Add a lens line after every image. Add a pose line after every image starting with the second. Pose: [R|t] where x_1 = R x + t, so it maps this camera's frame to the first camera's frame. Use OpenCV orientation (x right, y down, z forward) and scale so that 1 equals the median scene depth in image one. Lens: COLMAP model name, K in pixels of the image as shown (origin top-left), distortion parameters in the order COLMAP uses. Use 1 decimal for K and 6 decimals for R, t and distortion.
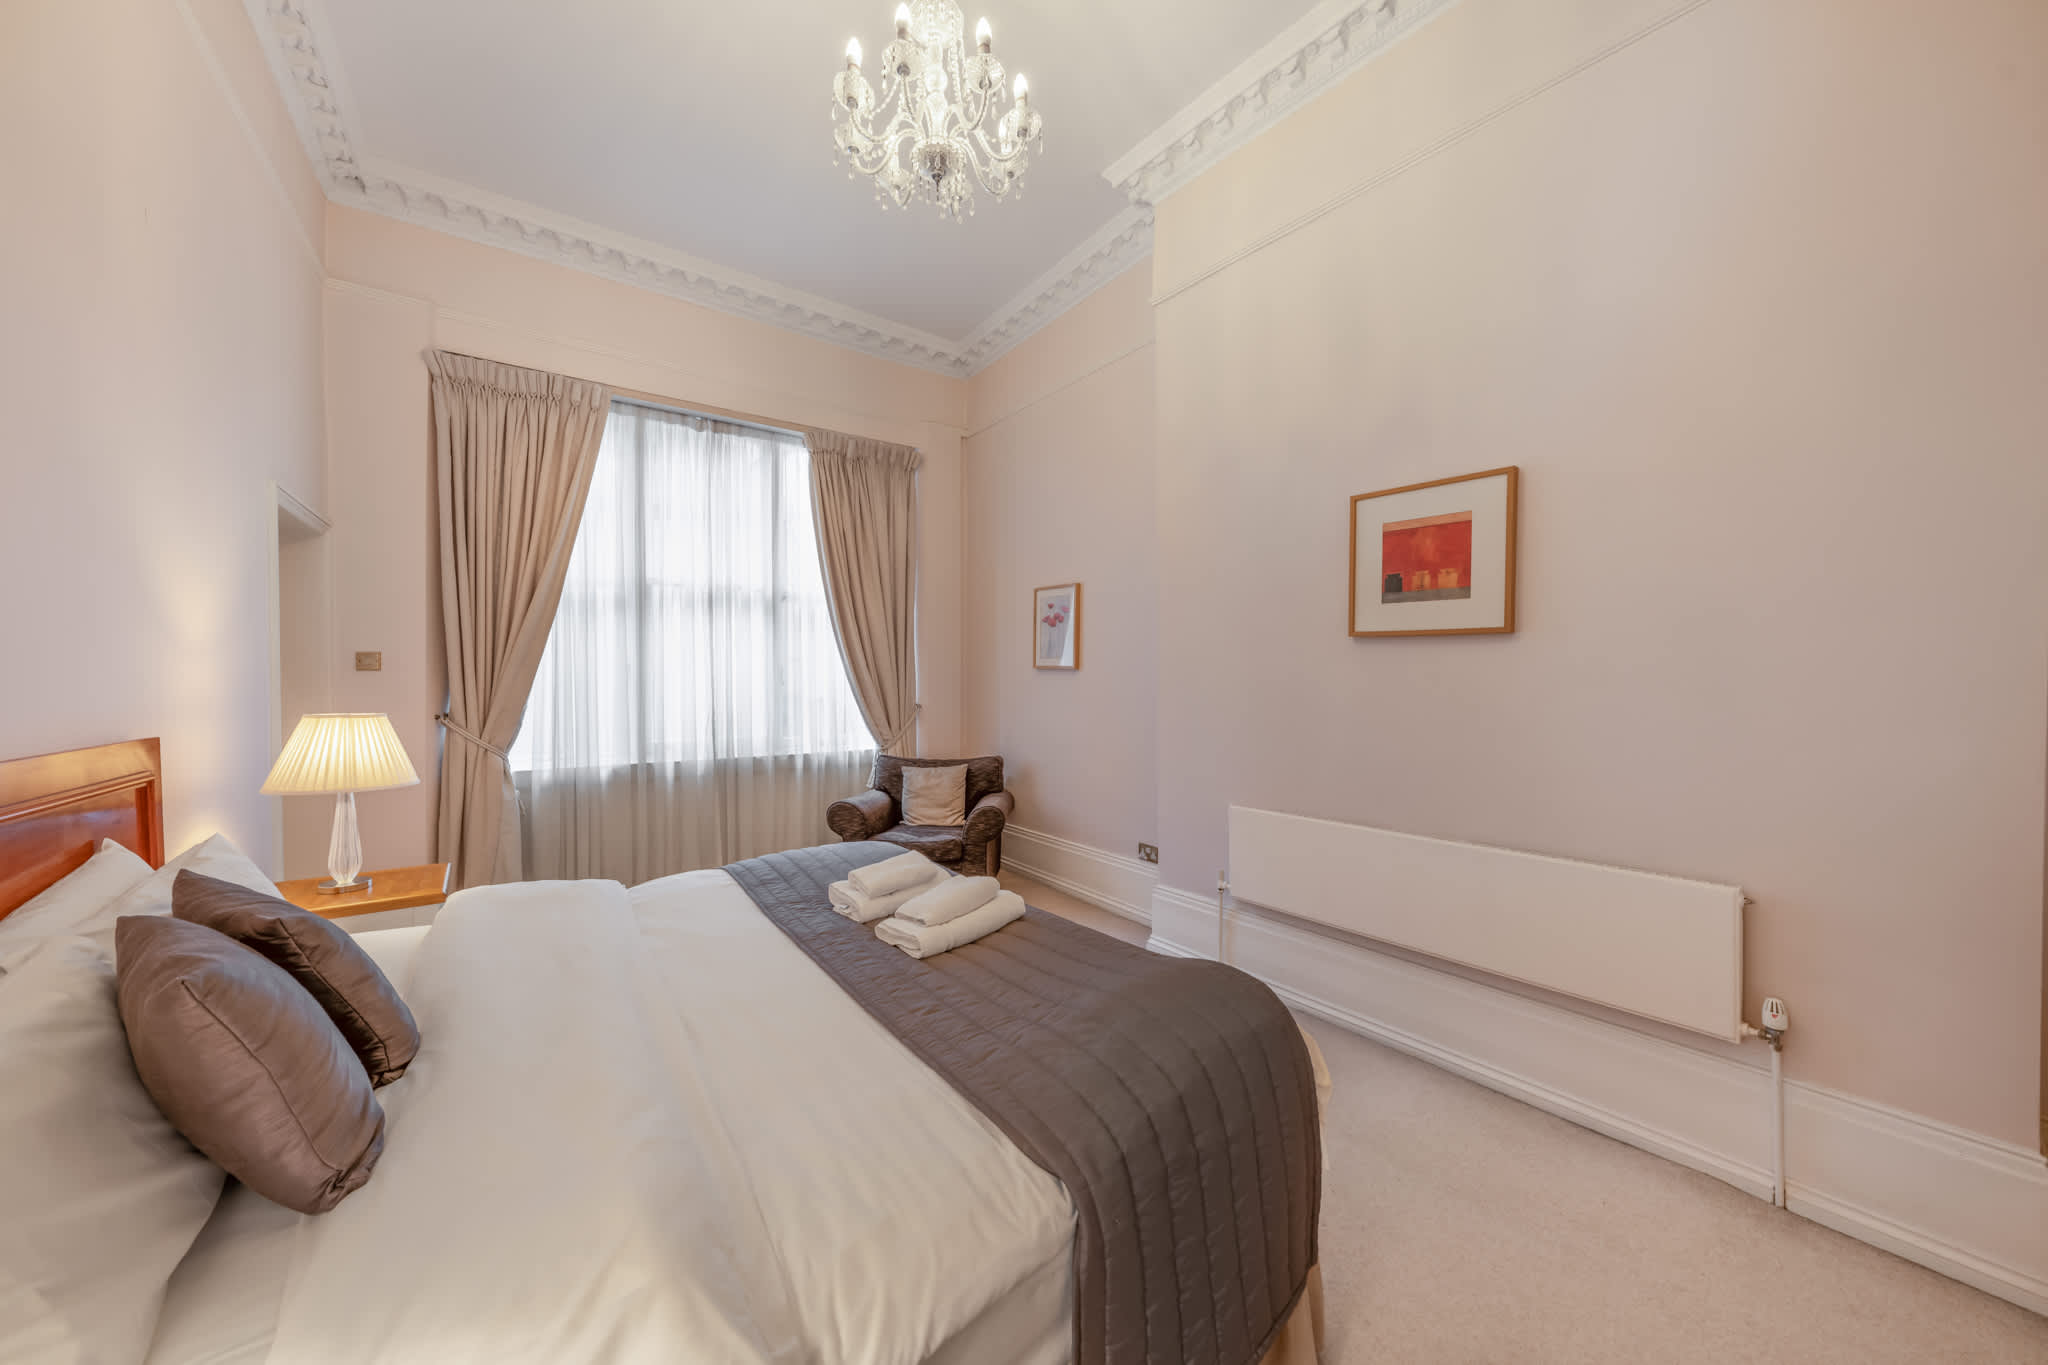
lens RADIAL K [[699.6, 0, 1024.0], [0, 699.6, 682.5], [0, 0, 1]] dist [0.000722, 0.000111]
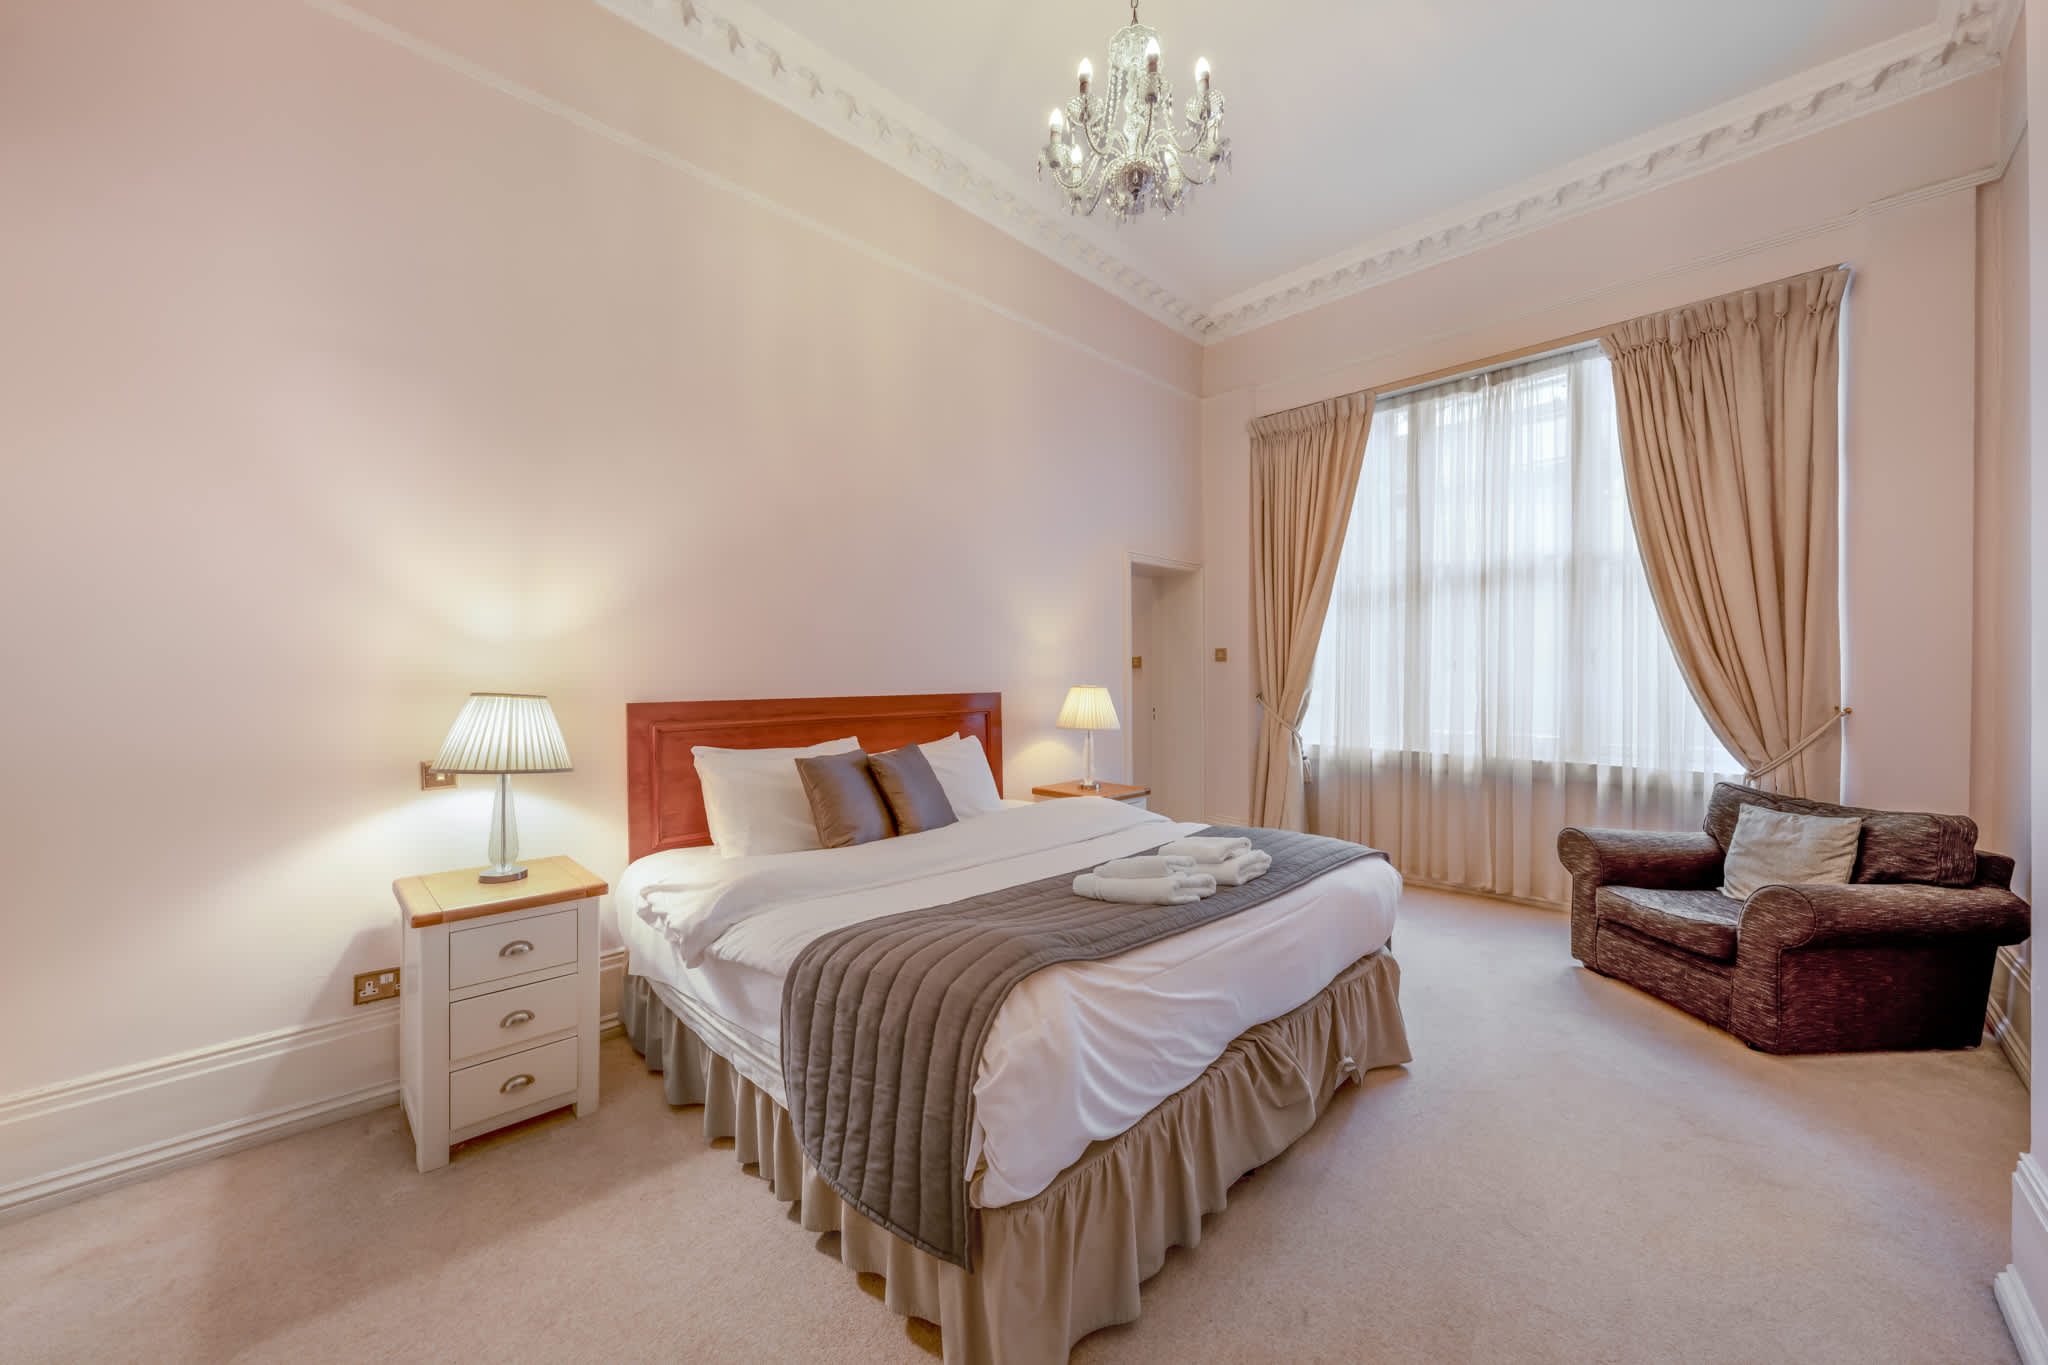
lens RADIAL K [[765.1, 0, 1024.0], [0, 765.1, 682.5], [0, 0, 1]] dist [0.000998, 0.000166]
pose [[0.158688, 0.012090, -0.987255, 0.426437], [-0.003961, 0.999925, 0.011609, 0.006590], [0.987321, 0.002069, 0.158724, 0.272379]]
